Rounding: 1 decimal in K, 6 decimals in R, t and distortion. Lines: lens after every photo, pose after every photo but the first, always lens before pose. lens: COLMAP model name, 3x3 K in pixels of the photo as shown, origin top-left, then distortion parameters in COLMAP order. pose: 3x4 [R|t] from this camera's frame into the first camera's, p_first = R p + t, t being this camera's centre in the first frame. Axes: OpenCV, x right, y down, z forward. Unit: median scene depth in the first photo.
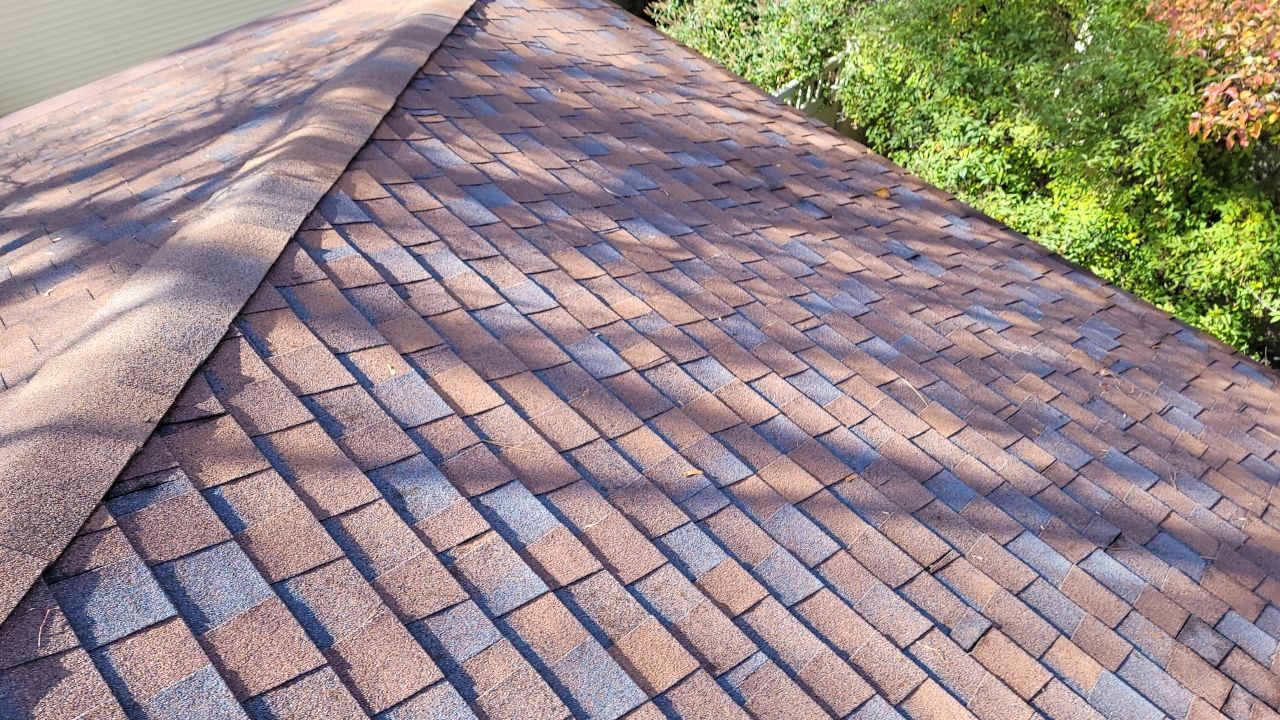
lens RADIAL K [[960.1, 0, 637.0], [0, 960.1, 346.7], [0, 0, 1]] dist [0.069762, -0.055592]
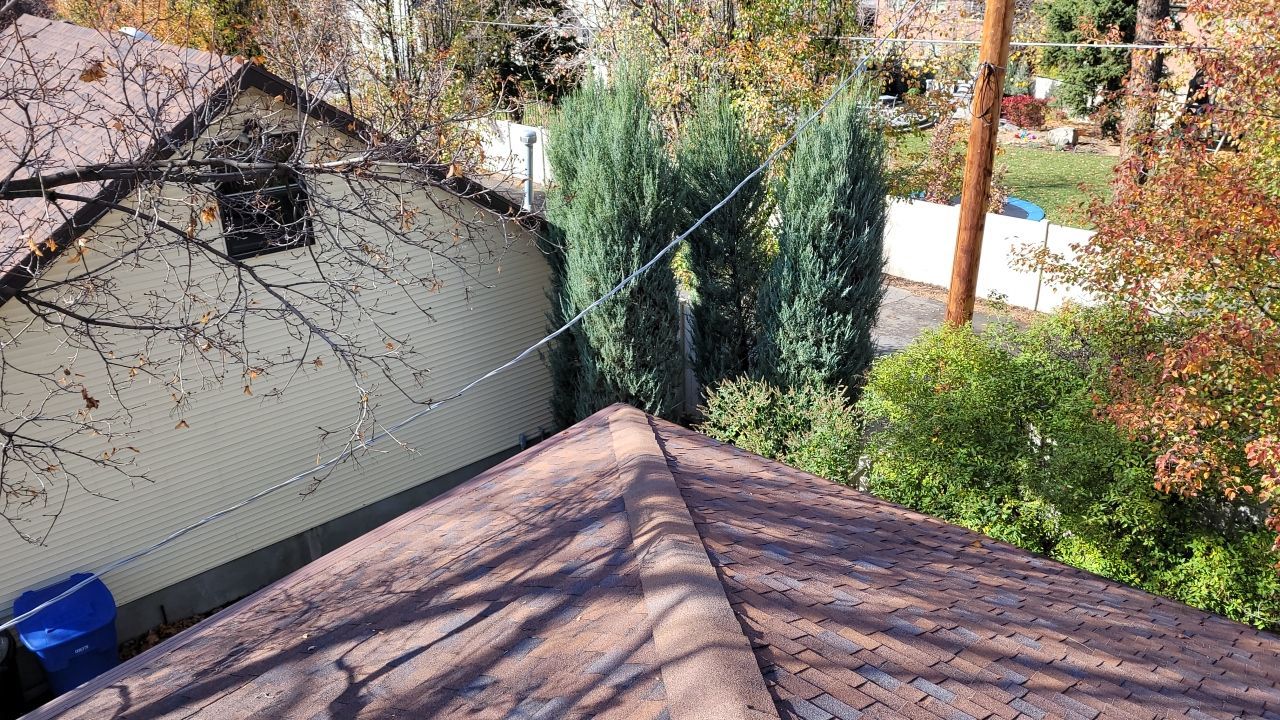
lens RADIAL K [[960.1, 0, 668.3], [0, 960.1, 350.0], [0, 0, 1]] dist [0.069762, -0.055592]
pose [[0.989676, -0.080024, 0.118905, -0.299272], [0.124158, 0.893141, -0.432301, 0.128311], [-0.071605, 0.442601, 0.893855, -0.320541]]
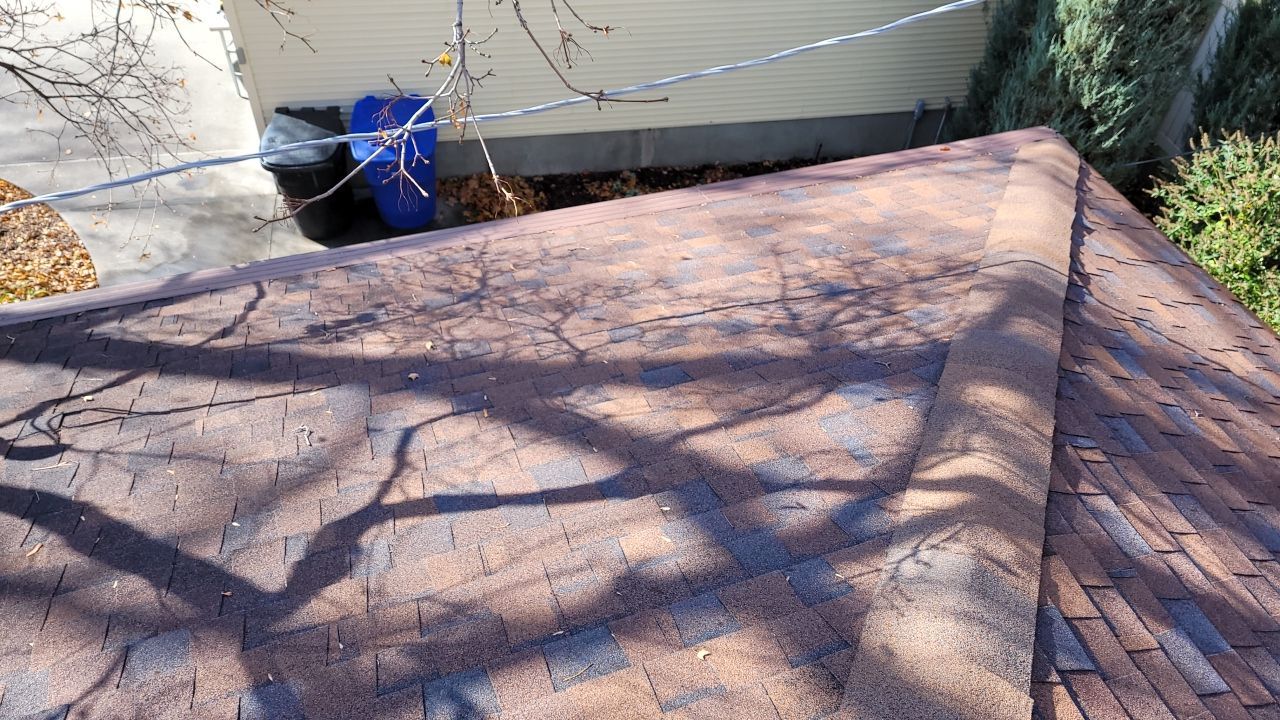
lens RADIAL K [[960.1, 0, 634.8], [0, 960.1, 348.3], [0, 0, 1]] dist [0.069762, -0.055592]
pose [[0.914138, 0.313659, -0.256847, -0.258309], [-0.329902, 0.943767, -0.021629, -0.123137], [0.235619, 0.104507, 0.966210, 0.101682]]
